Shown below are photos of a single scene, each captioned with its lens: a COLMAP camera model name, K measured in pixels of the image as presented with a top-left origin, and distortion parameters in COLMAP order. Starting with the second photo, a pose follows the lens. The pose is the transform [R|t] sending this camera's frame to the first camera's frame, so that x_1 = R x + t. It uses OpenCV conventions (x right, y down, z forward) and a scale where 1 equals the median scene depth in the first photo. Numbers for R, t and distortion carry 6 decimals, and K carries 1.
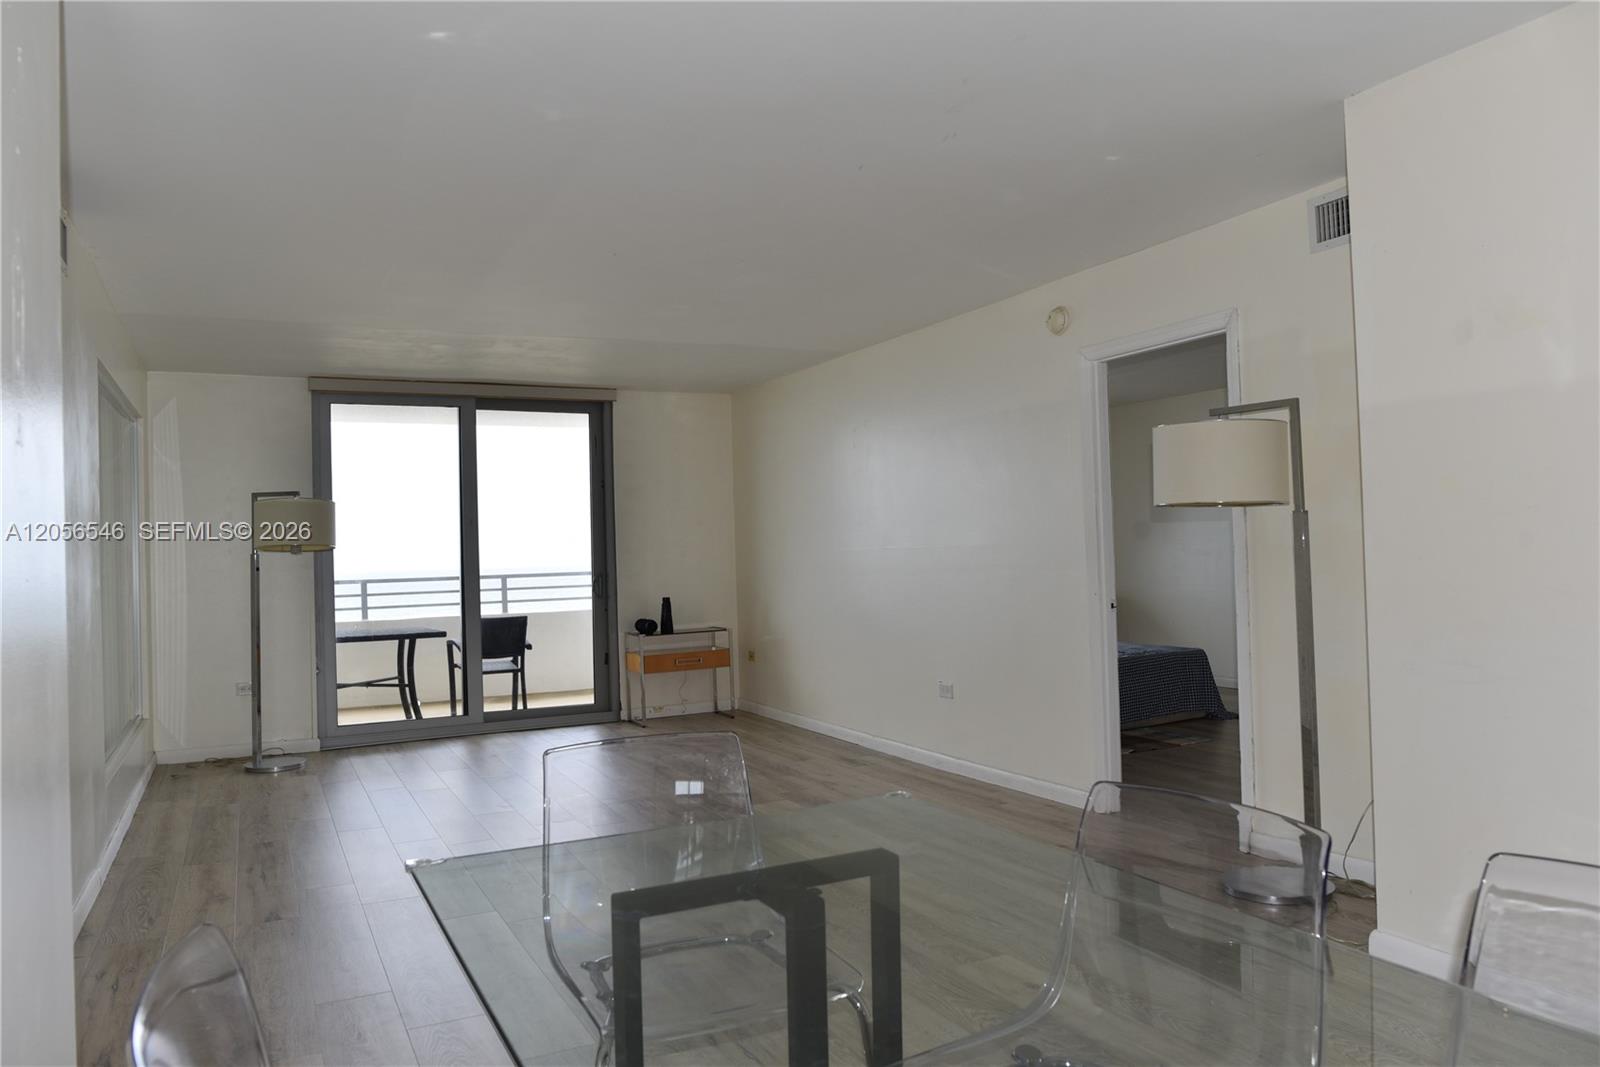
lens RADIAL K [[1095.5, 0, 803.5], [0, 1095.5, 530.3], [0, 0, 1]] dist [-0.035675, 0.019360]
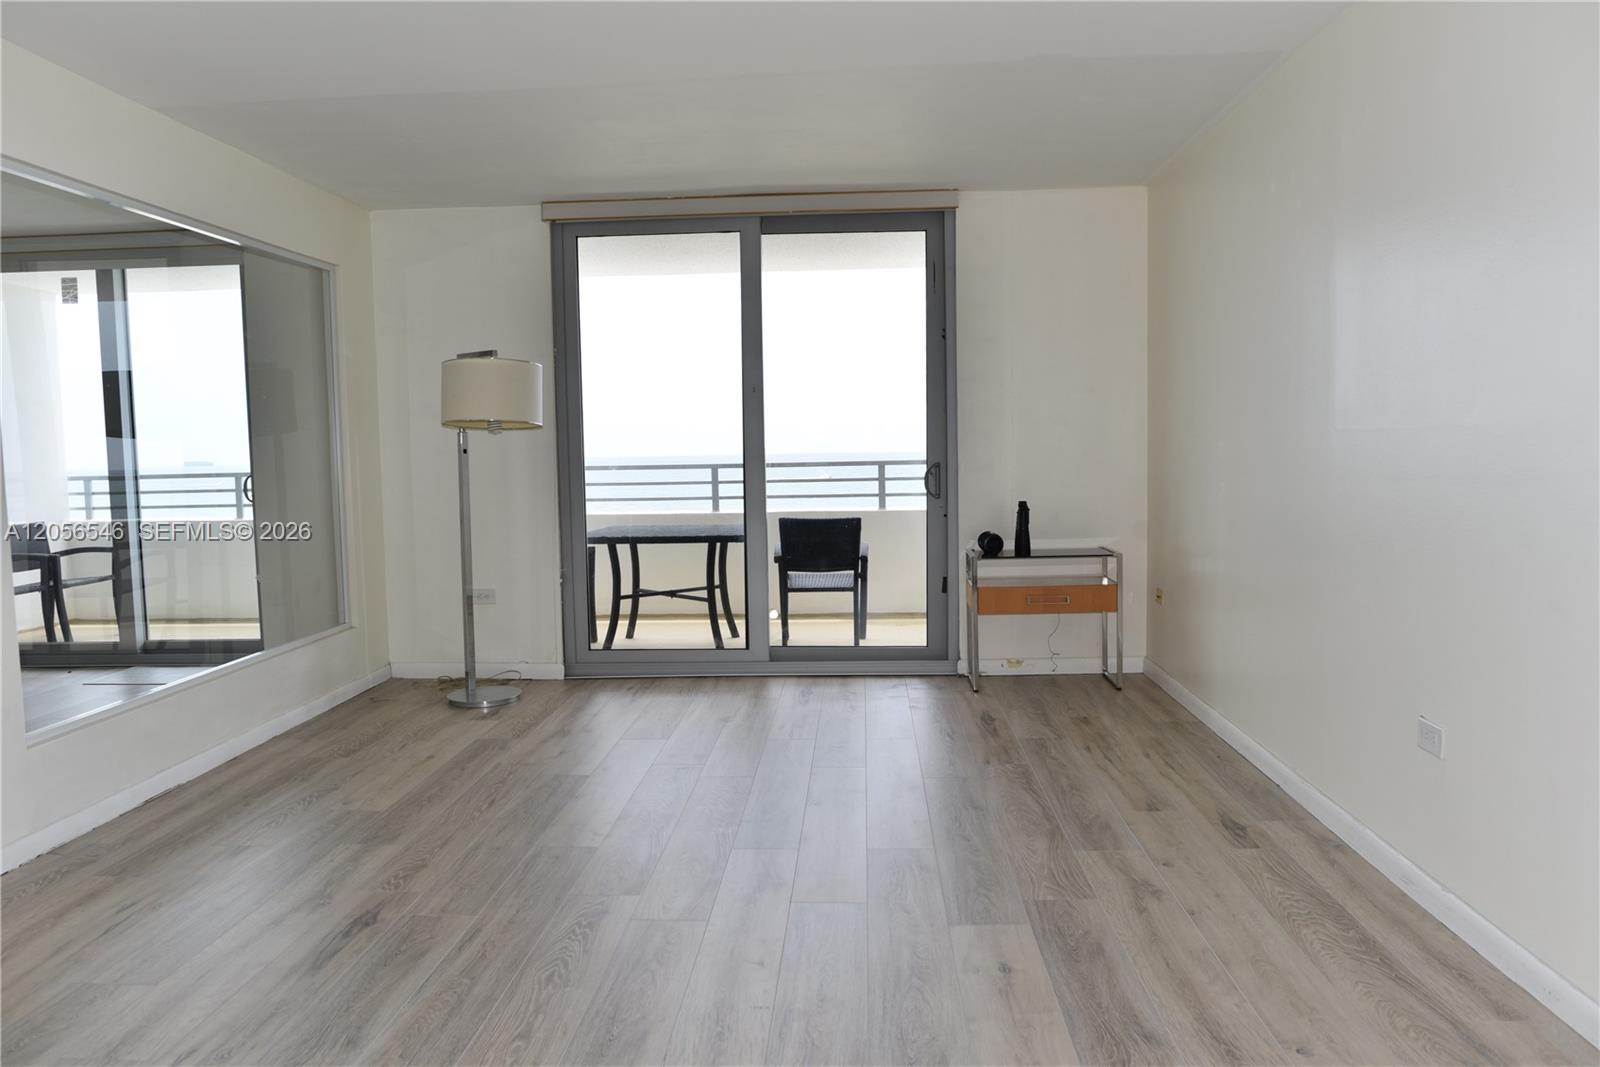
lens RADIAL K [[1095.5, 0, 803.5], [0, 1095.5, 530.3], [0, 0, 1]] dist [-0.035675, 0.019360]
pose [[0.860918, 0.050490, -0.506233, 0.096885], [0.004278, 0.994309, 0.106445, 0.007717], [0.508726, -0.093806, 0.855803, 0.360382]]
